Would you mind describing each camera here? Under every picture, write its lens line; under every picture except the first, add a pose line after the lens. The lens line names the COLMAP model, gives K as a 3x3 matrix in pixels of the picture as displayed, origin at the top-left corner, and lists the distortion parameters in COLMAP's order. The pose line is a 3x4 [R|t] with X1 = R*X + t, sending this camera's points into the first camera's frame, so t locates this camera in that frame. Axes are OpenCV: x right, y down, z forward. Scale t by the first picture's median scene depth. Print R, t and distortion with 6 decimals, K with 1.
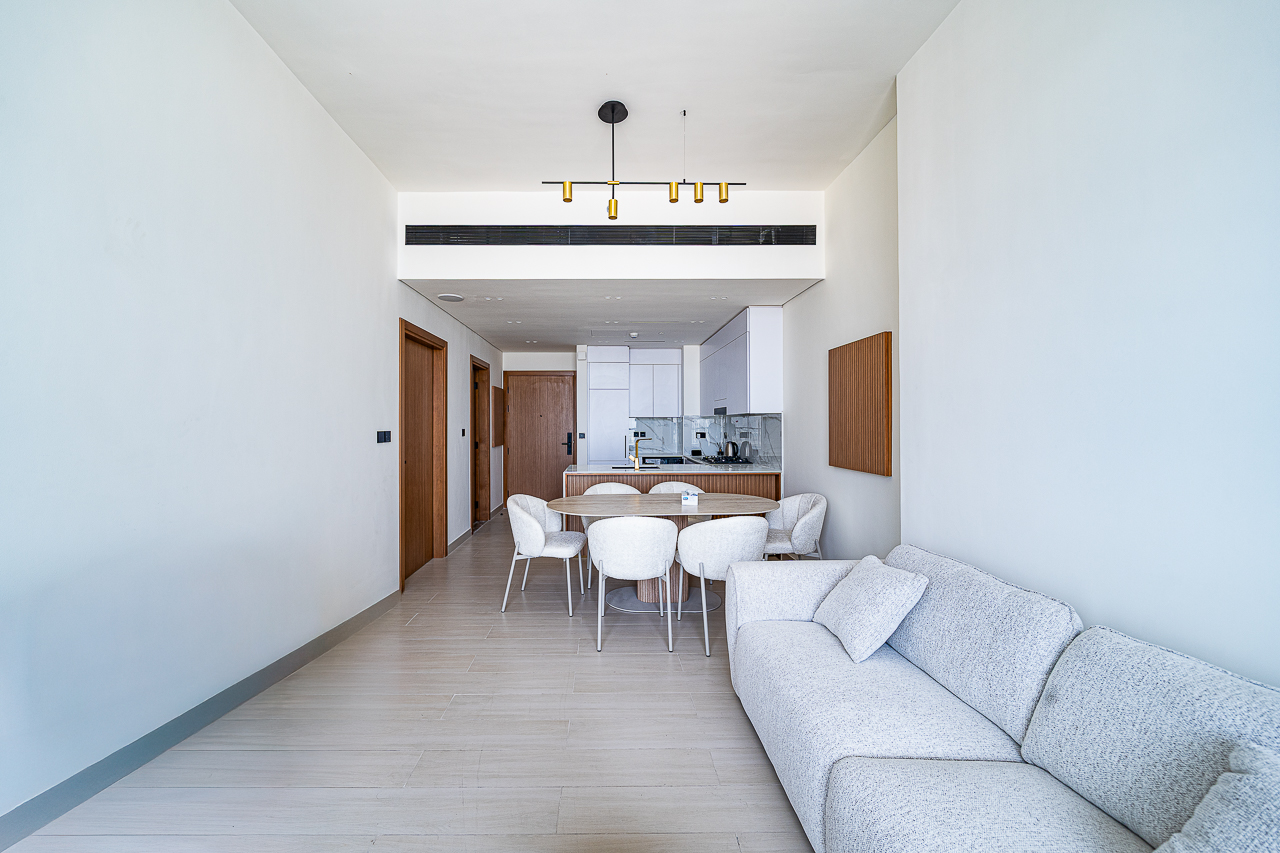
lens RADIAL K [[467.3, 0, 603.3], [0, 467.3, 425.8], [0, 0, 1]] dist [0.000301, 0.000063]
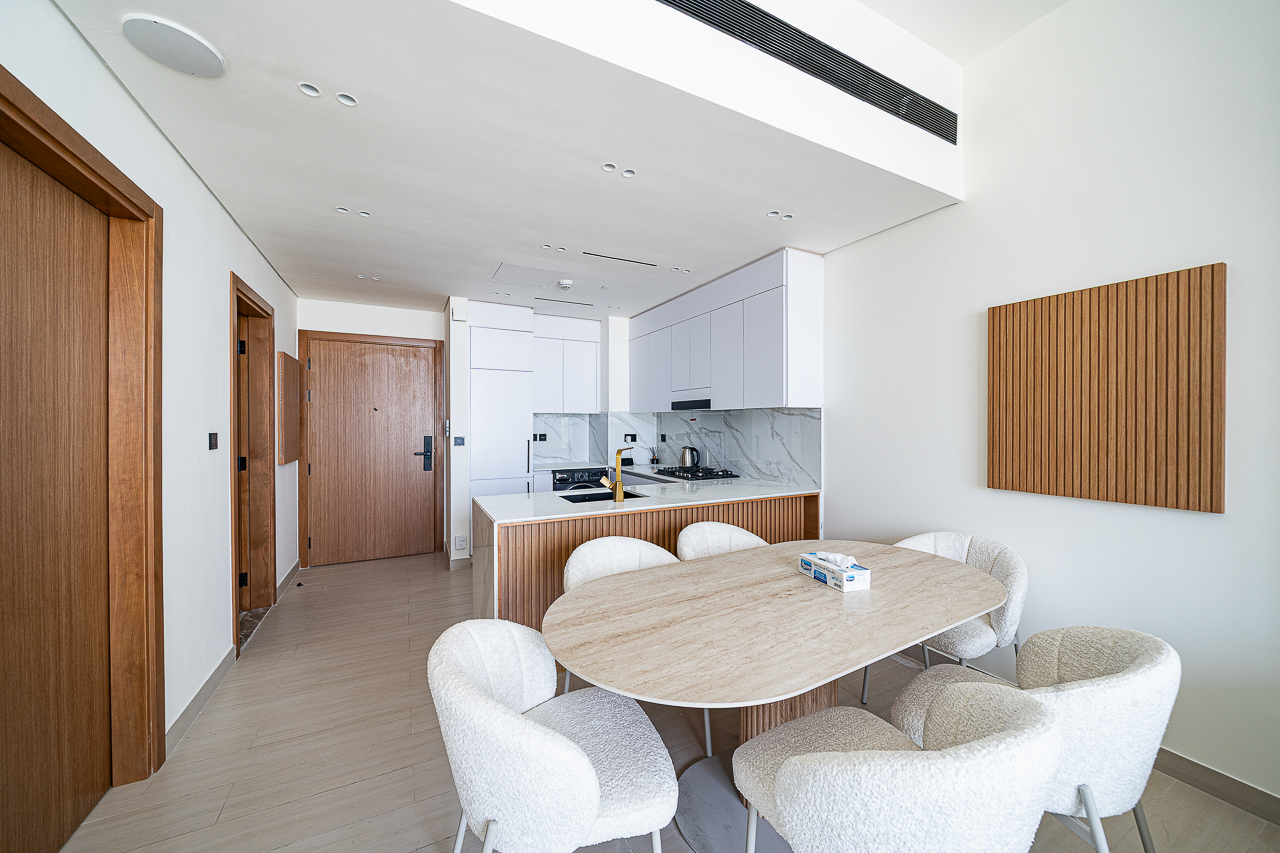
lens RADIAL K [[447.5, 0, 640.0], [0, 447.5, 426.5], [0, 0, 1]] dist [-0.001553, -0.000186]
pose [[0.880701, -0.001002, 0.473672, -0.118679], [-0.000511, 0.999995, 0.003066, -0.000696], [-0.473673, -0.002943, 0.880696, 0.359685]]
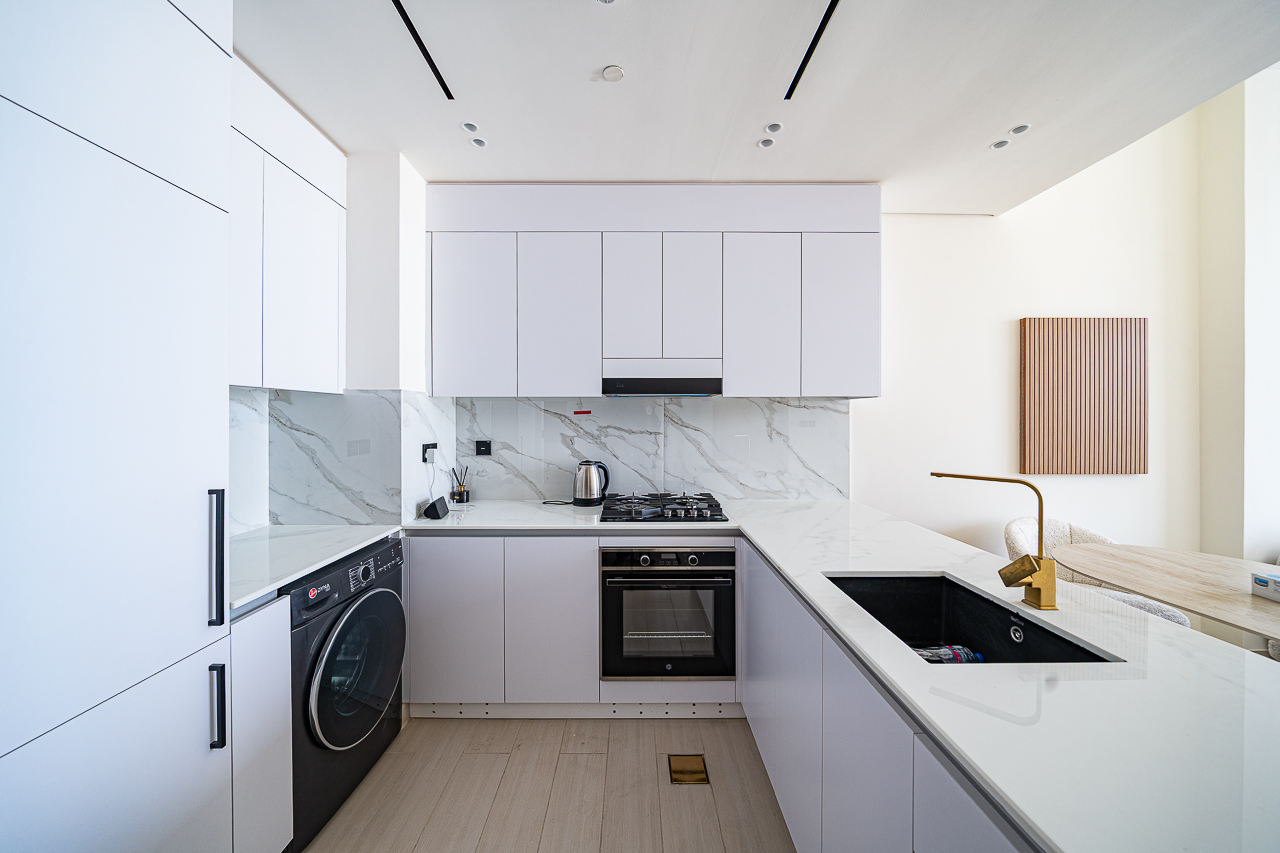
lens RADIAL K [[447.5, 0, 640.0], [0, 447.5, 426.5], [0, 0, 1]] dist [-0.001553, -0.000186]
pose [[-0.009667, -0.012305, 0.999878, -0.112786], [0.005188, 0.999910, 0.012356, -0.001484], [-0.999940, 0.005306, -0.009602, 0.851171]]
